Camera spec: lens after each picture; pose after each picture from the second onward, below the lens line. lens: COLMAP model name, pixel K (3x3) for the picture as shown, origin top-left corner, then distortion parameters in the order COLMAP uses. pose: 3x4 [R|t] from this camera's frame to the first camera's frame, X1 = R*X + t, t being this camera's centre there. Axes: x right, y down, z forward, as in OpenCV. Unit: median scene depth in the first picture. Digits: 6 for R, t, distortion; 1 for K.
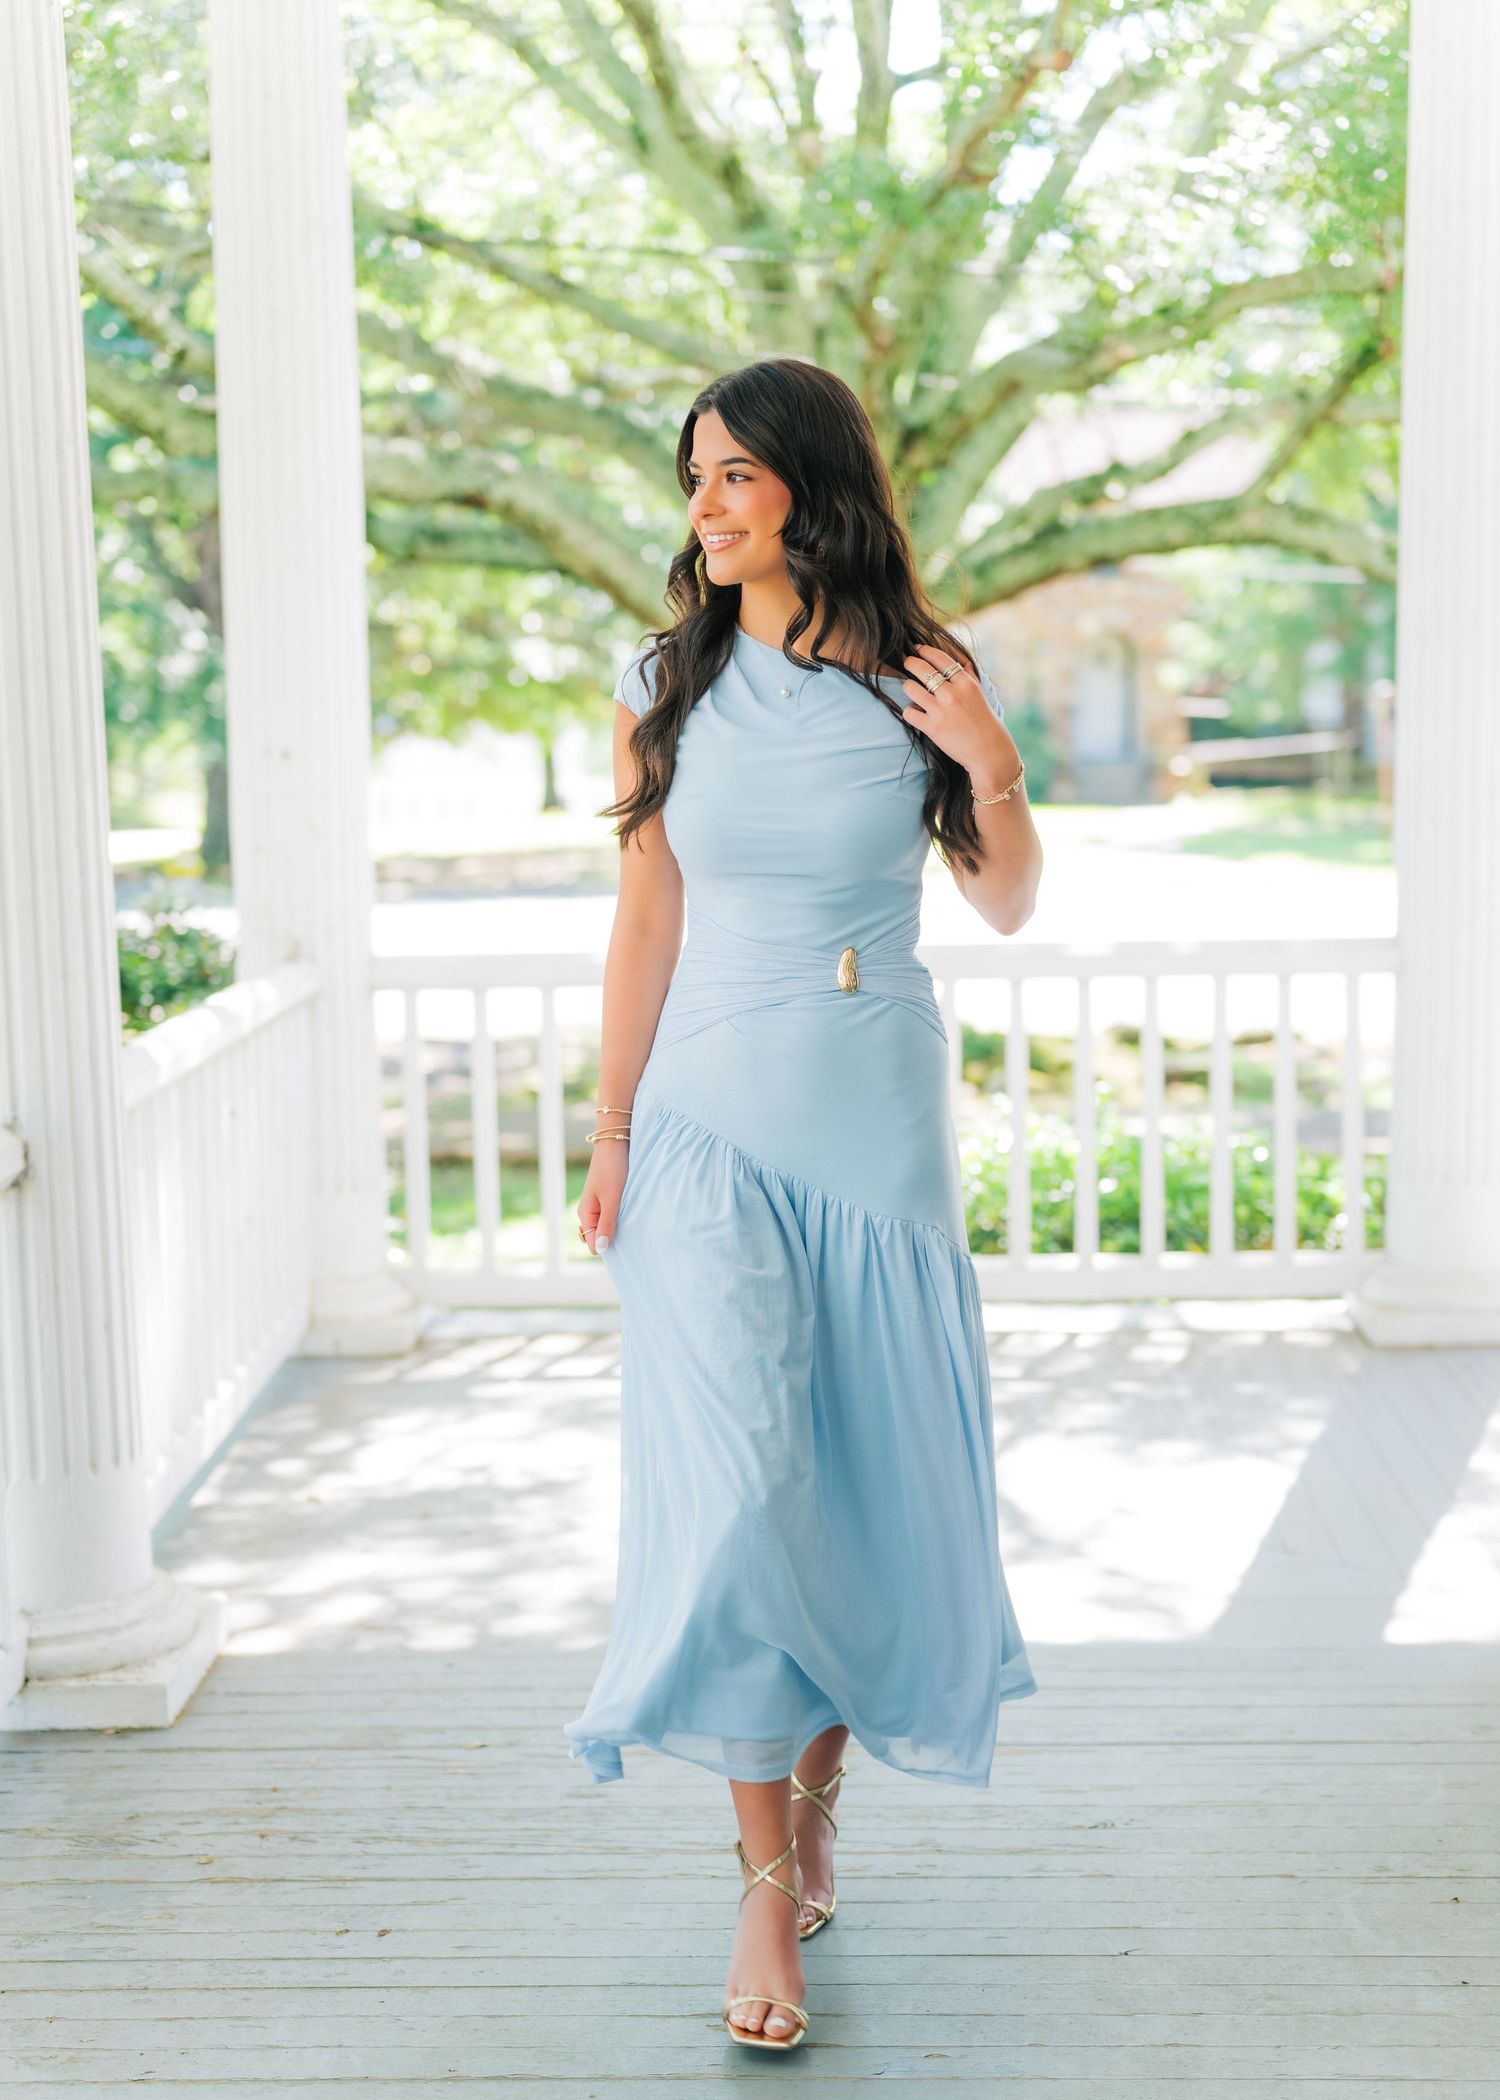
lens RADIAL K [[3291.9, 0, 667.6], [0, 3291.9, 1050.6], [0, 0, 1]] dist [0.026075, 0.001677]
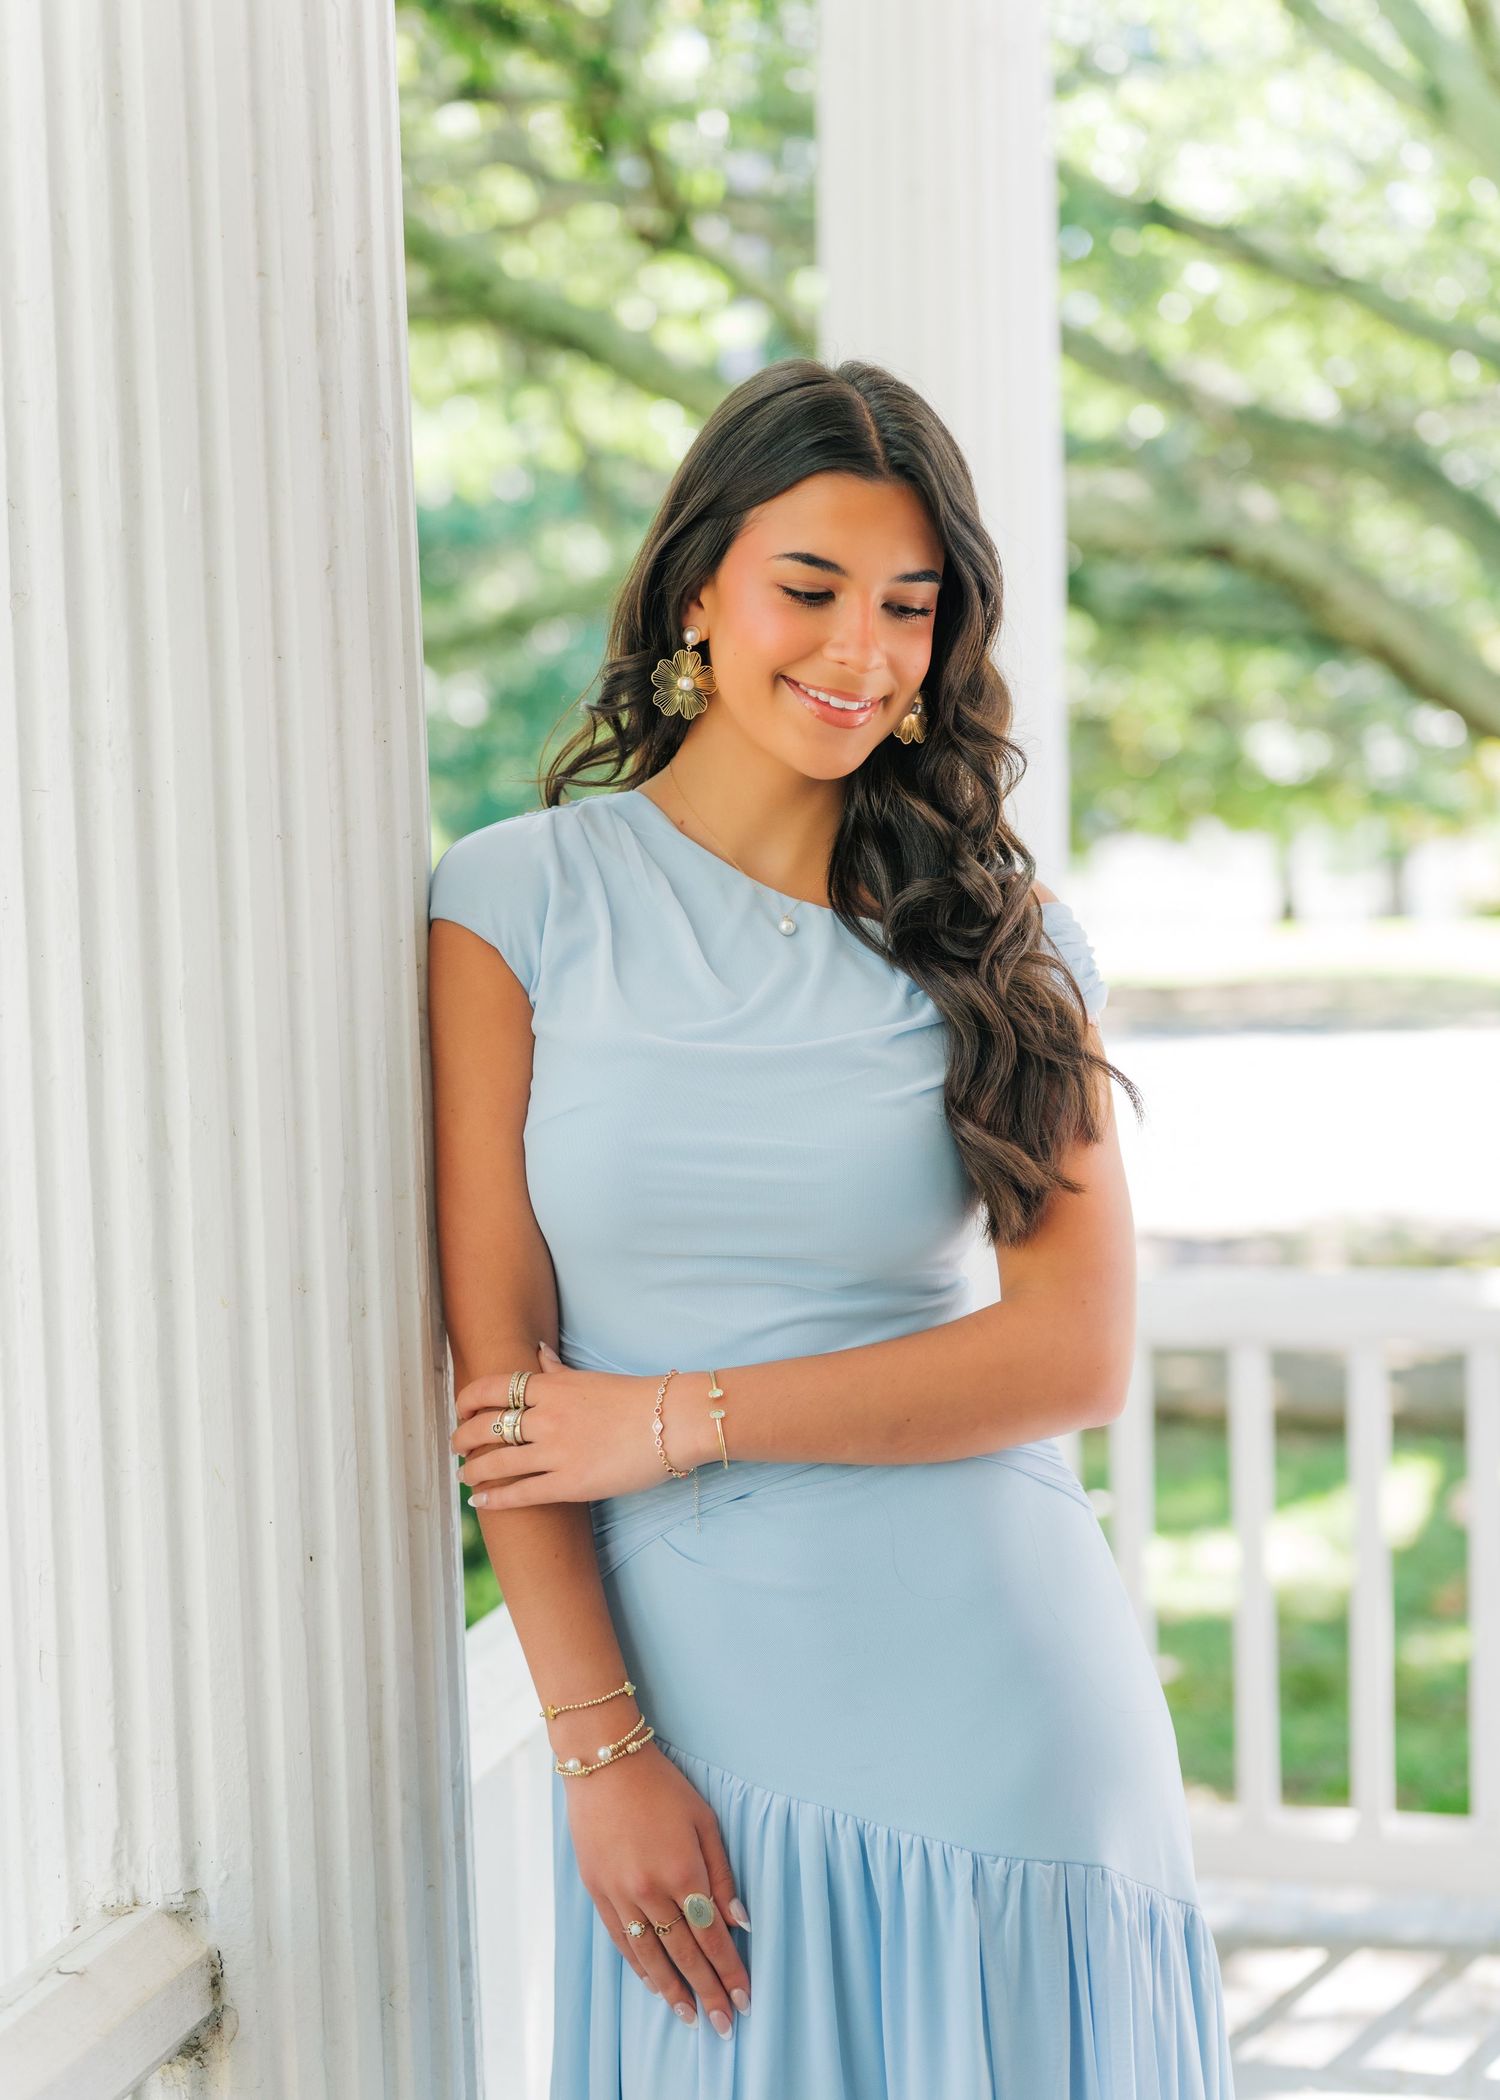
lens RADIAL K [[3474.4, 0, 635.9], [0, 3474.4, 1048.8], [0, 0, 1]] dist [0.001277, 0.102046]
pose [[0.976560, 0.014150, -0.214781, -0.013534], [-0.021032, 0.999335, -0.029789, -0.021188], [0.214217, 0.033608, 0.976208, 0.160751]]
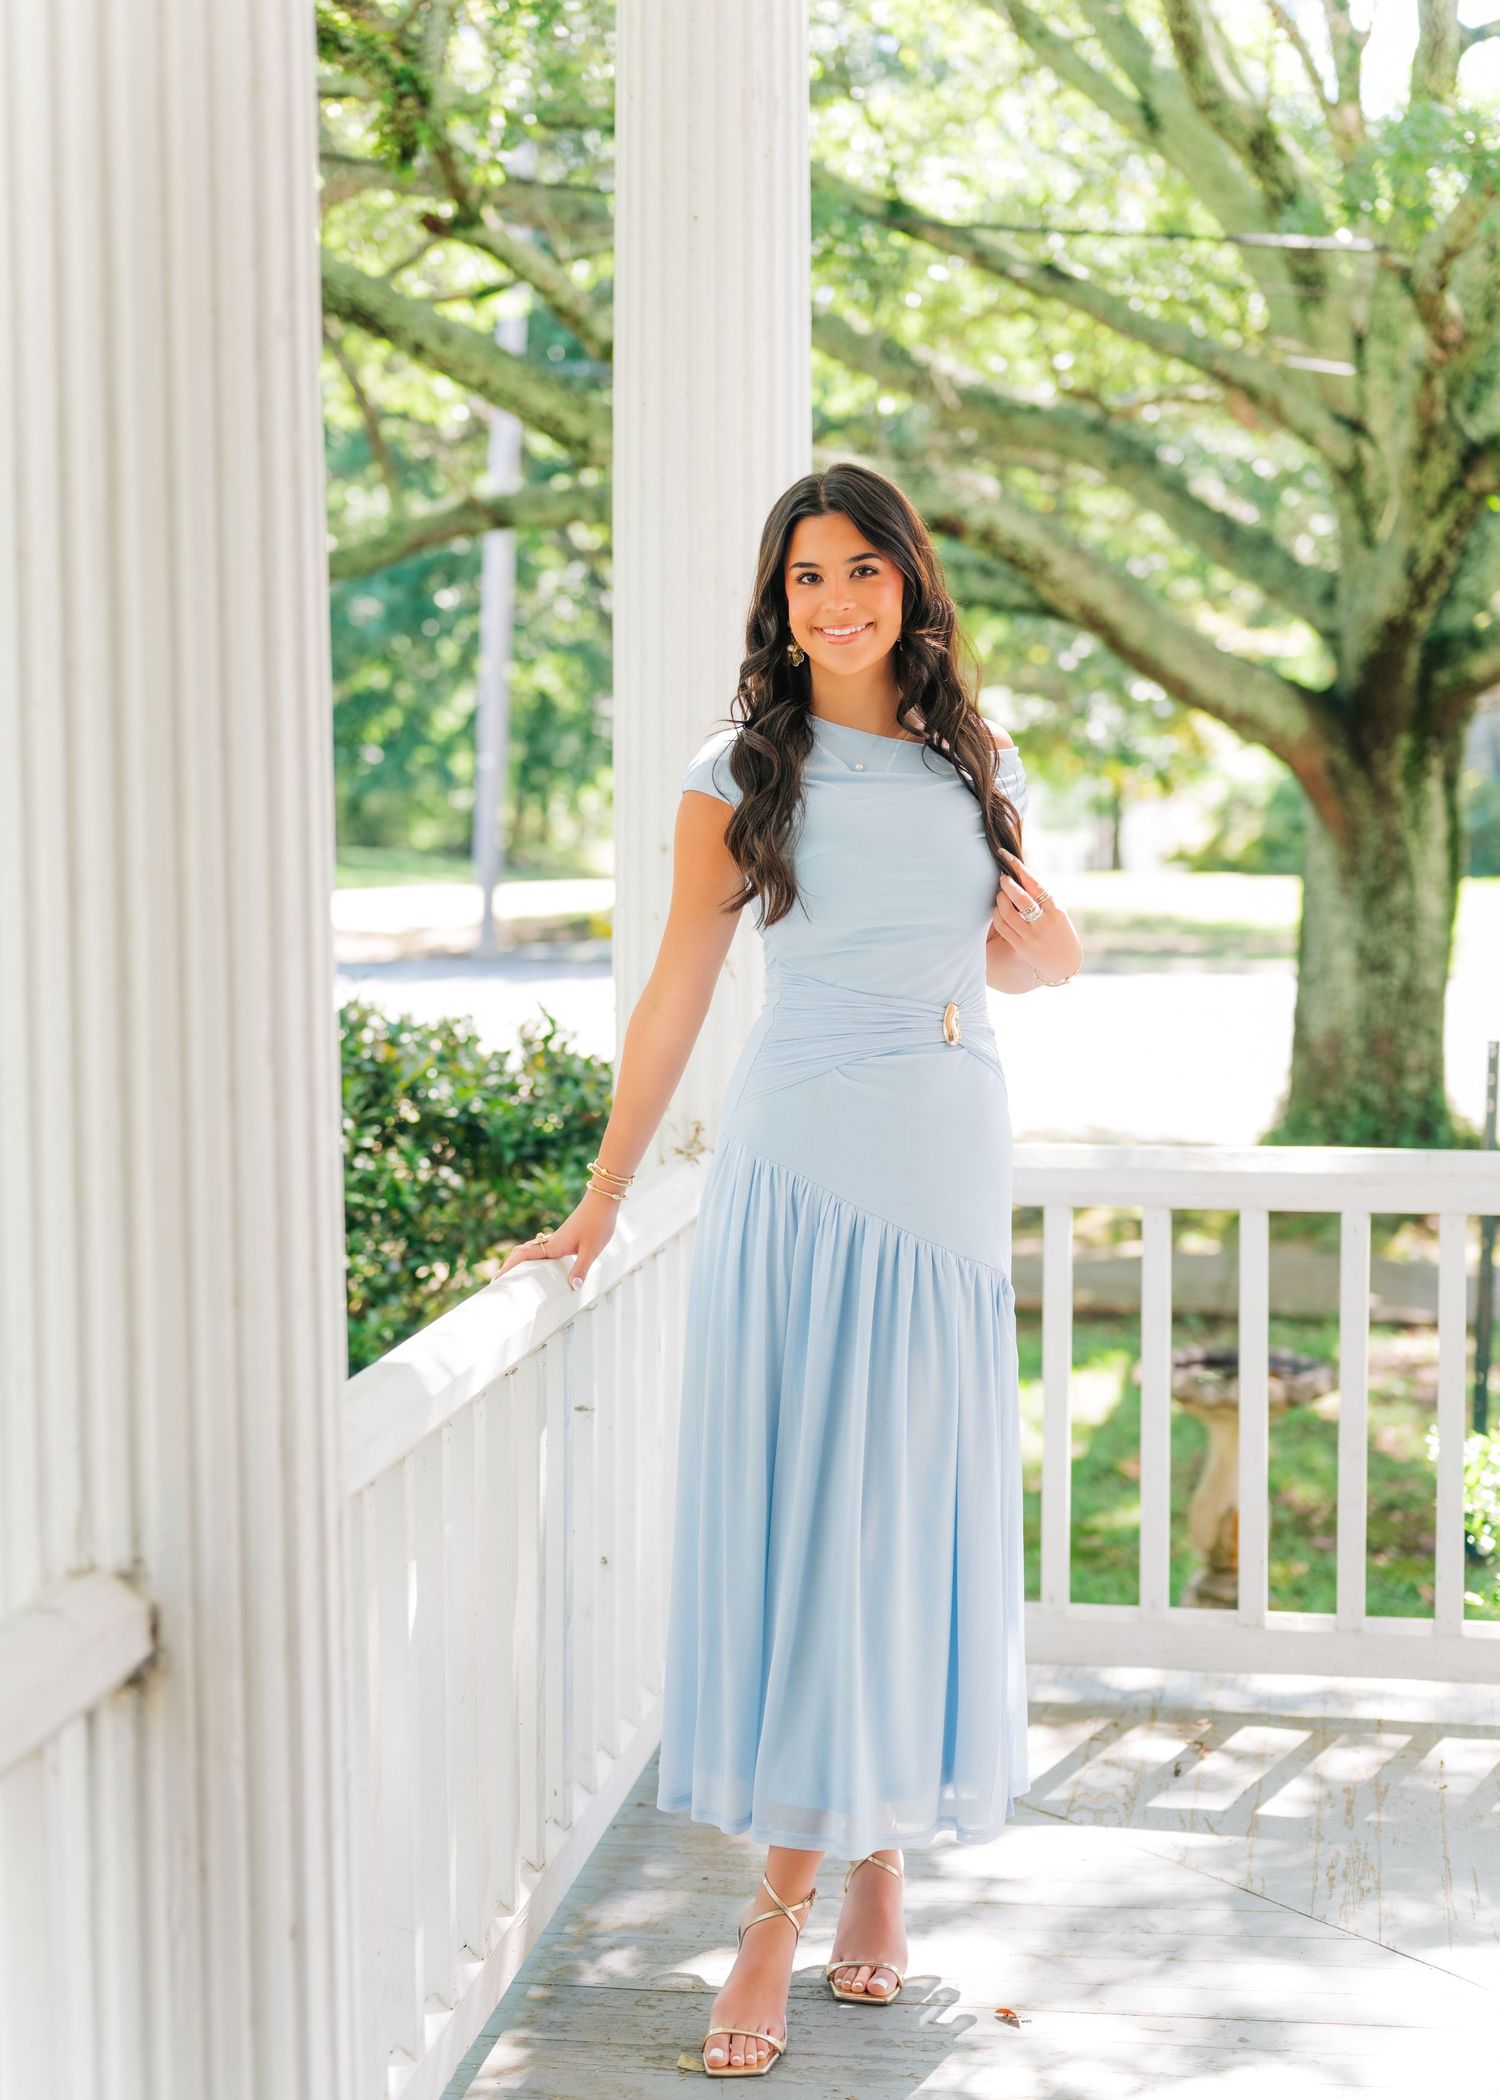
lens RADIAL K [[3291.9, 0, 667.6], [0, 3291.9, 1050.6], [0, 0, 1]] dist [0.026075, 0.001677]
pose [[0.990601, 0.032120, -0.132955, -0.011362], [-0.033909, 0.999362, -0.011215, -0.017105], [0.132510, 0.015618, 0.991059, 0.130947]]
